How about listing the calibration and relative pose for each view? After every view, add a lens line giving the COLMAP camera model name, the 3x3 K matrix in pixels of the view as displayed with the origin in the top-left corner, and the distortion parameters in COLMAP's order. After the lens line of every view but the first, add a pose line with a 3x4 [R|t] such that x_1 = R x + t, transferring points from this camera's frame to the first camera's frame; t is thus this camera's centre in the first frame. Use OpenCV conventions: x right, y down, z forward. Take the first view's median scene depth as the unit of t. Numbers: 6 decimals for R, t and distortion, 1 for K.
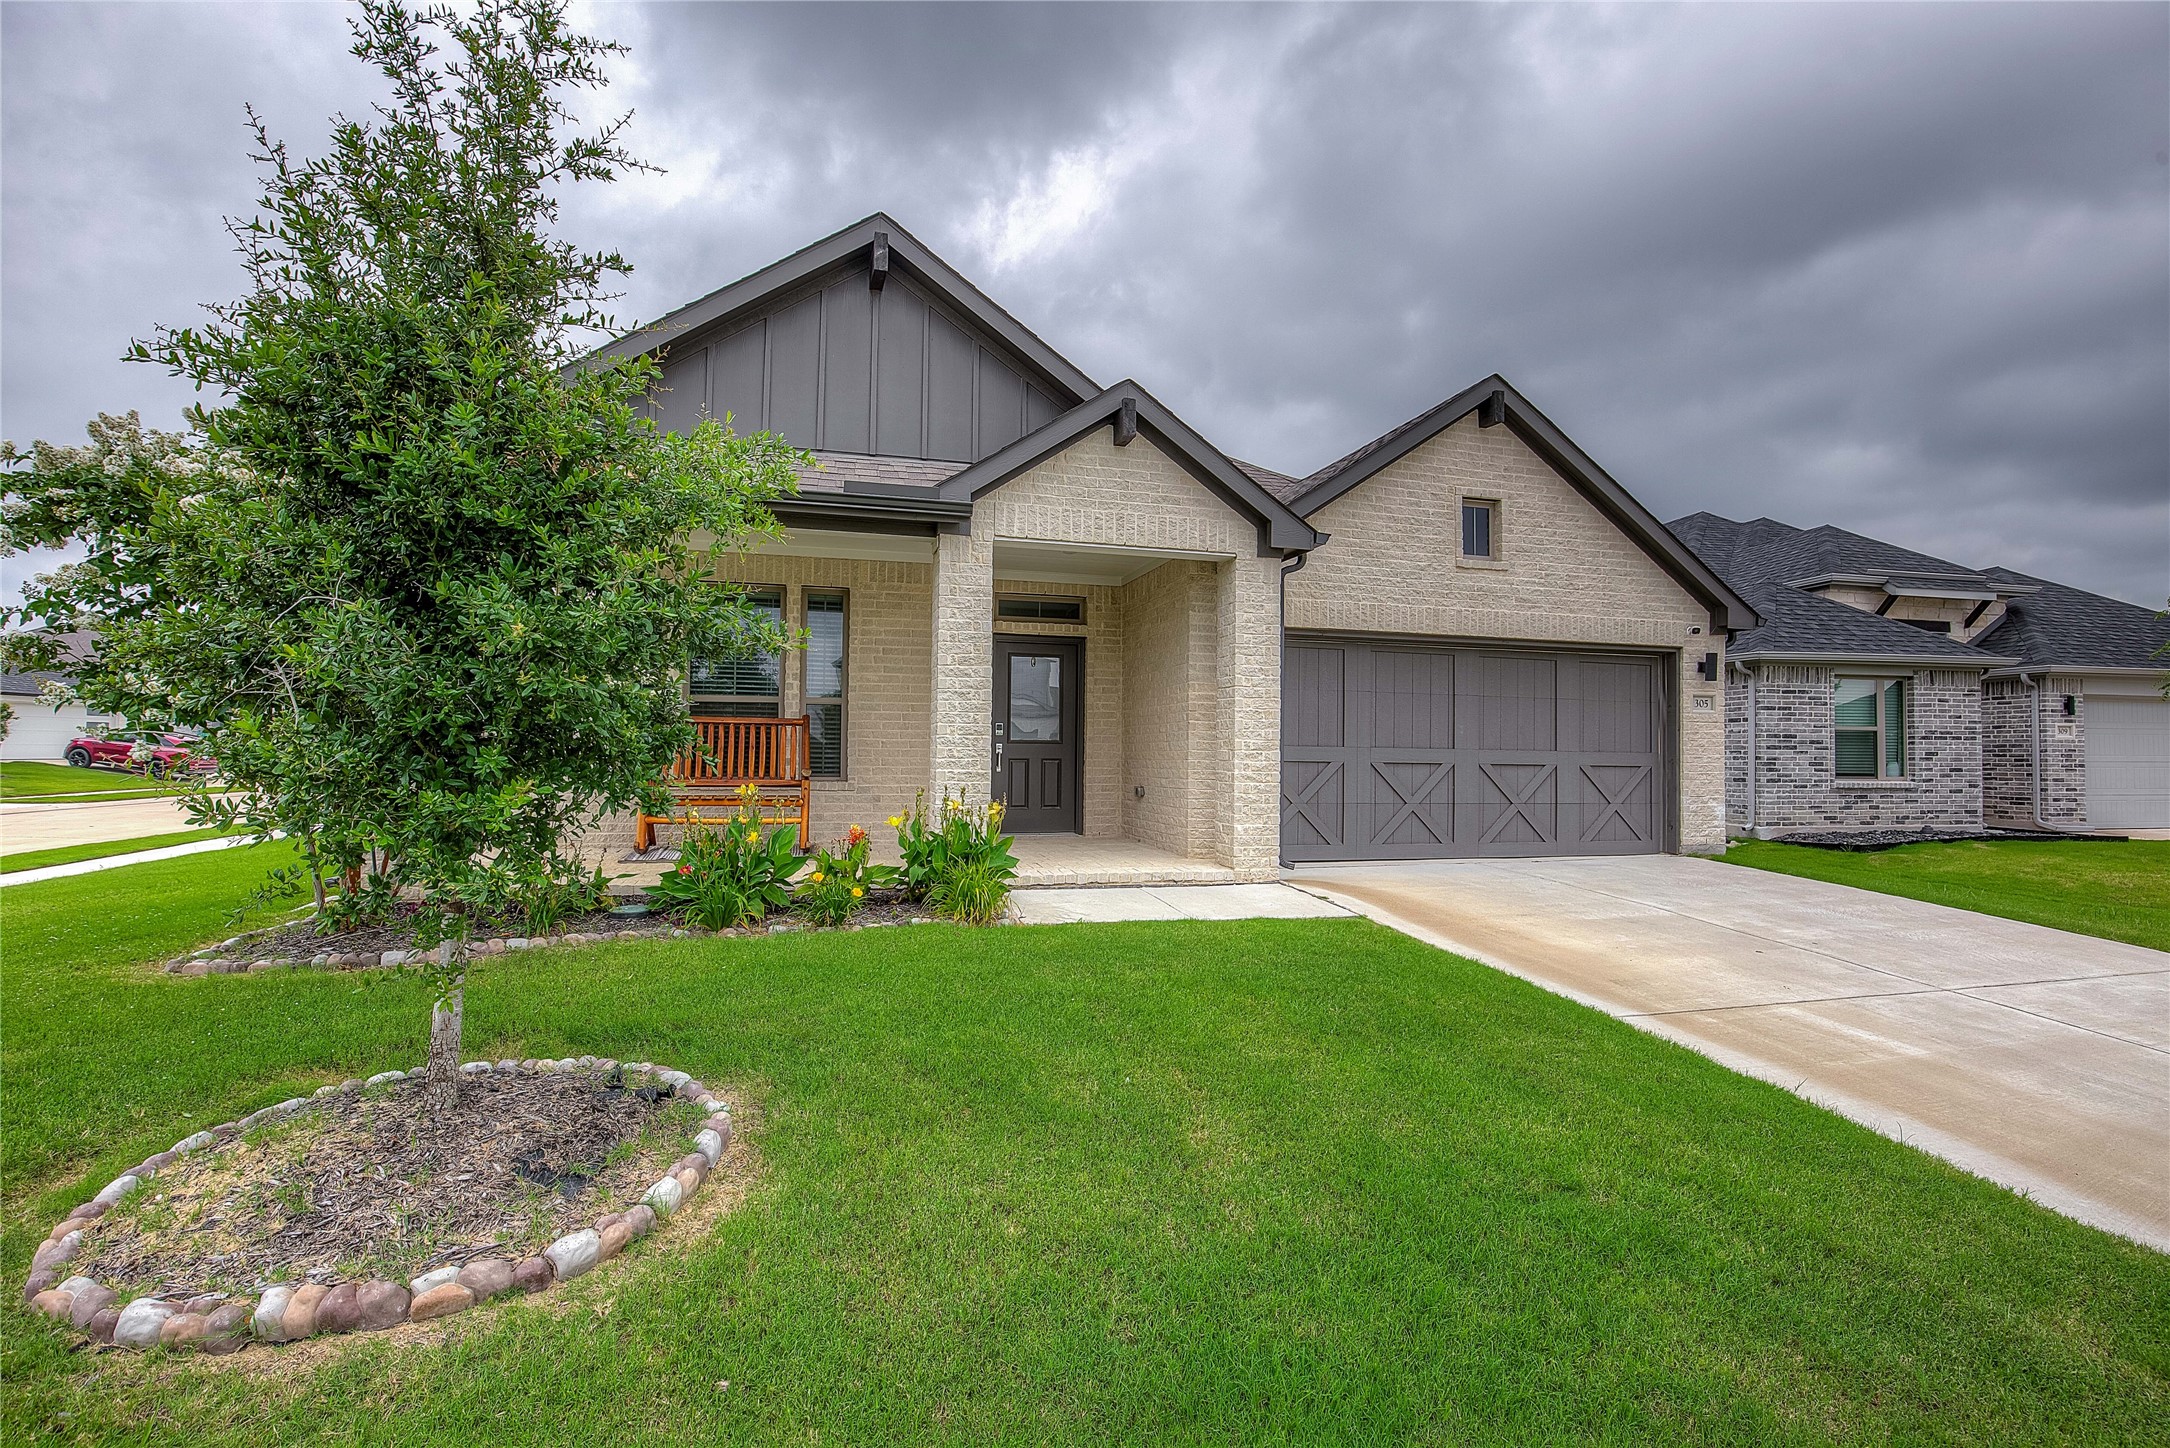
lens RADIAL K [[1015.6, 0, 1090.8], [0, 1015.6, 746.0], [0, 0, 1]] dist [-0.031245, 0.001110]
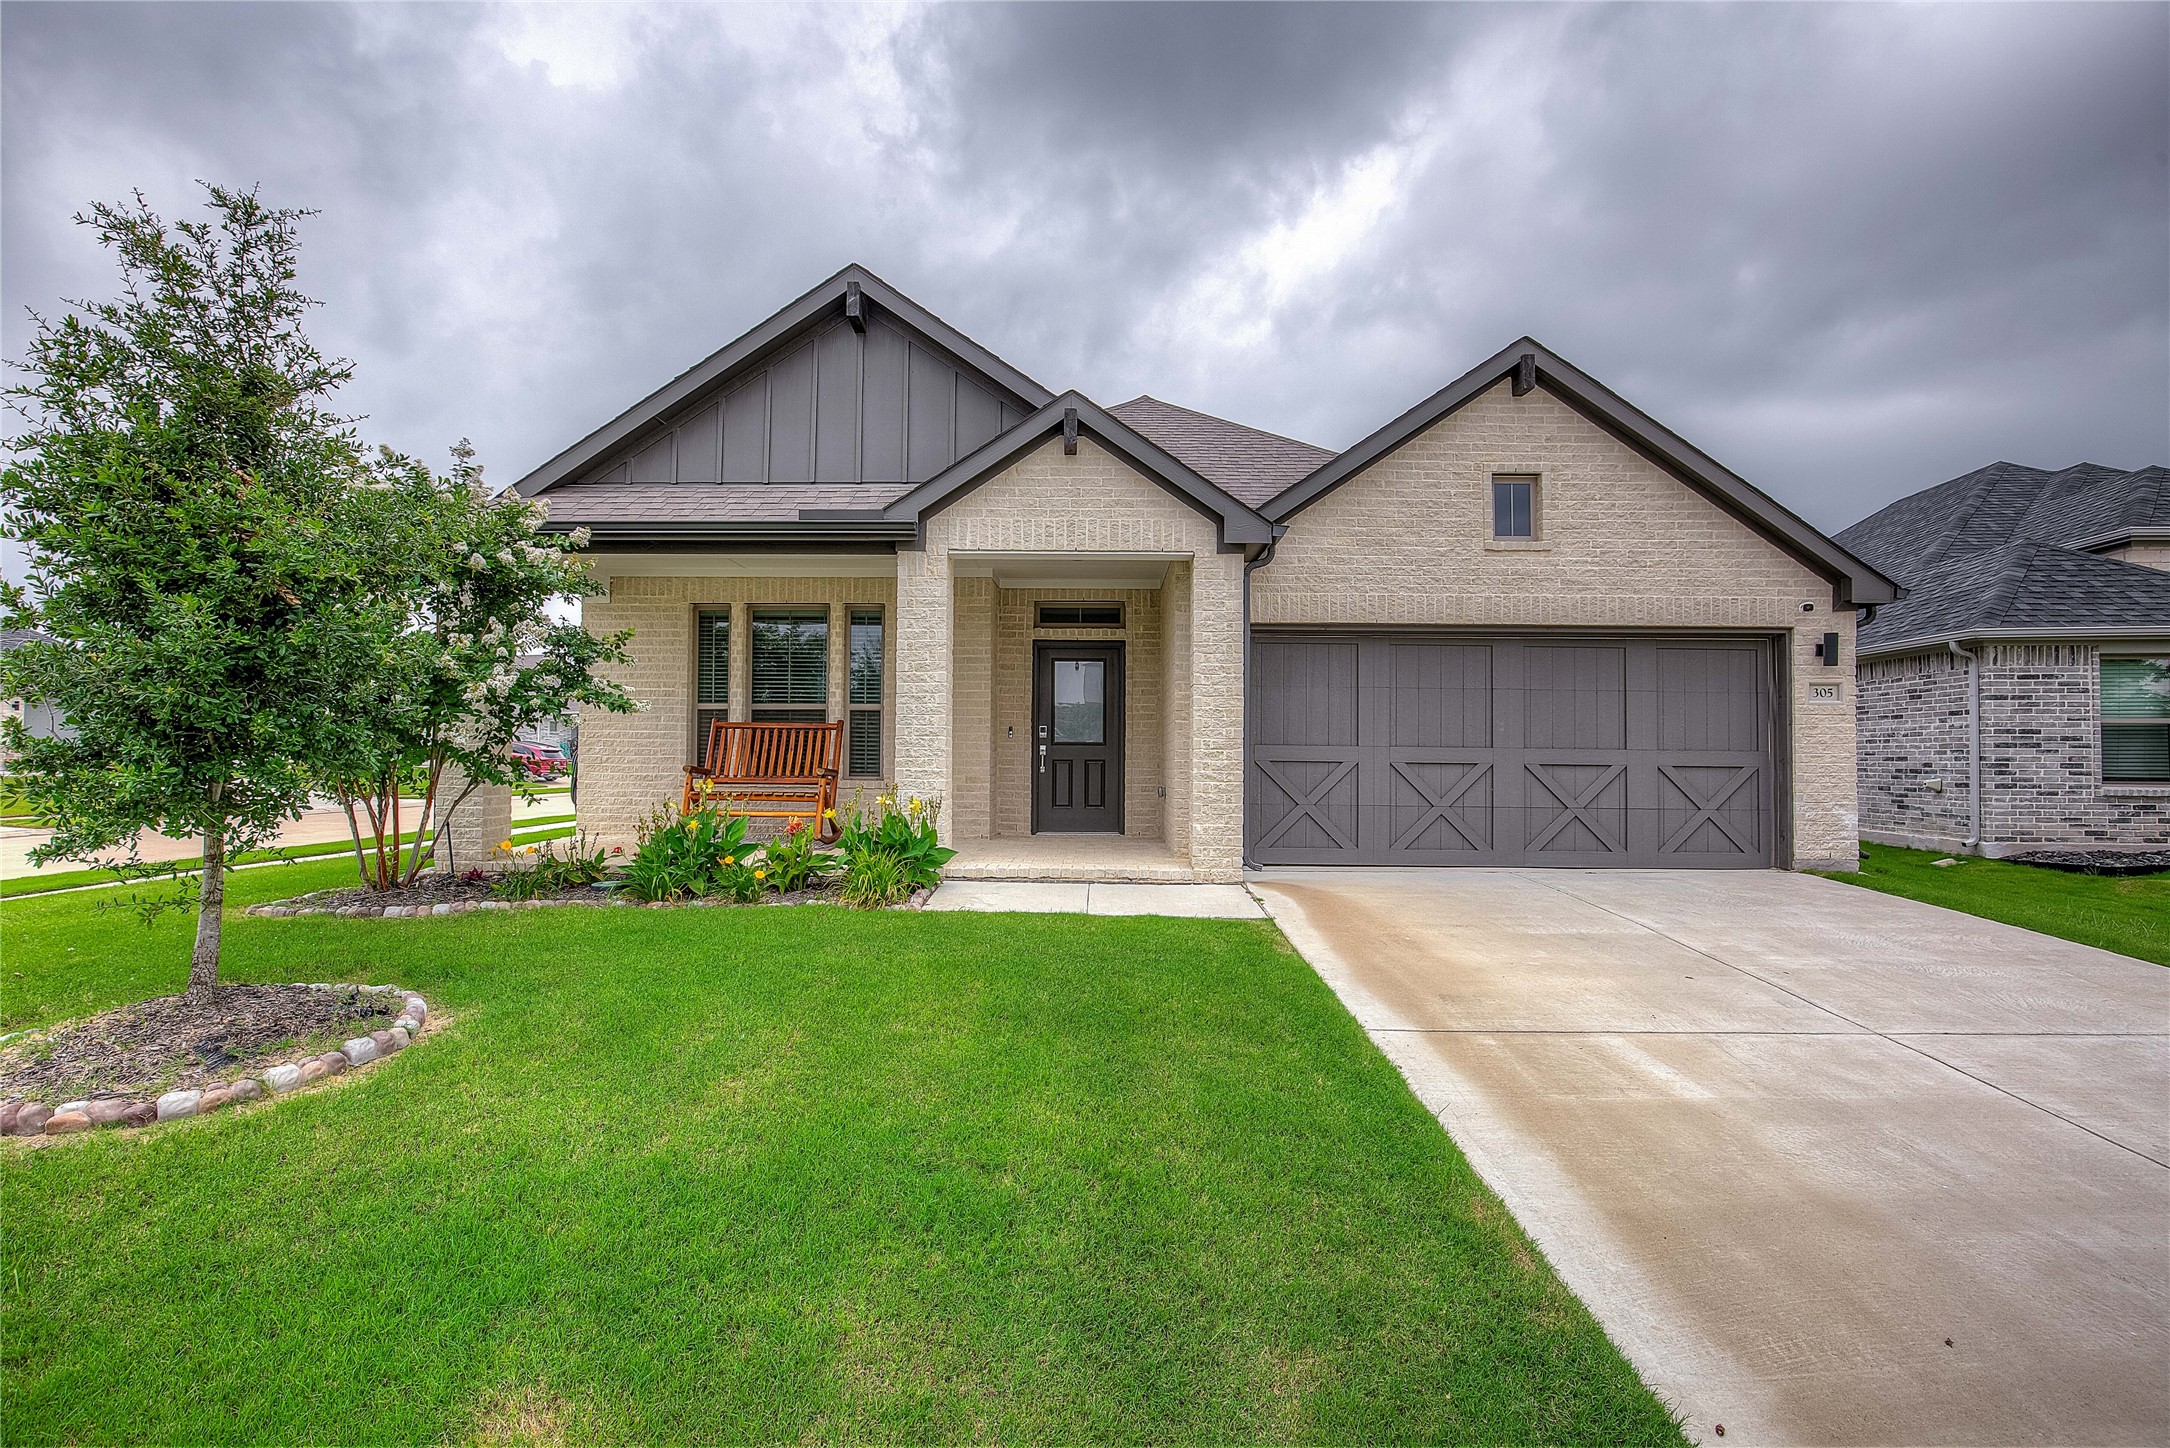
lens RADIAL K [[1015.6, 0, 1090.8], [0, 1015.6, 746.0], [0, 0, 1]] dist [-0.031245, 0.001110]
pose [[0.957393, -0.006057, -0.288724, 0.286861], [0.004133, 0.999965, -0.007273, 0.006772], [0.288758, 0.005770, 0.957385, 0.015761]]
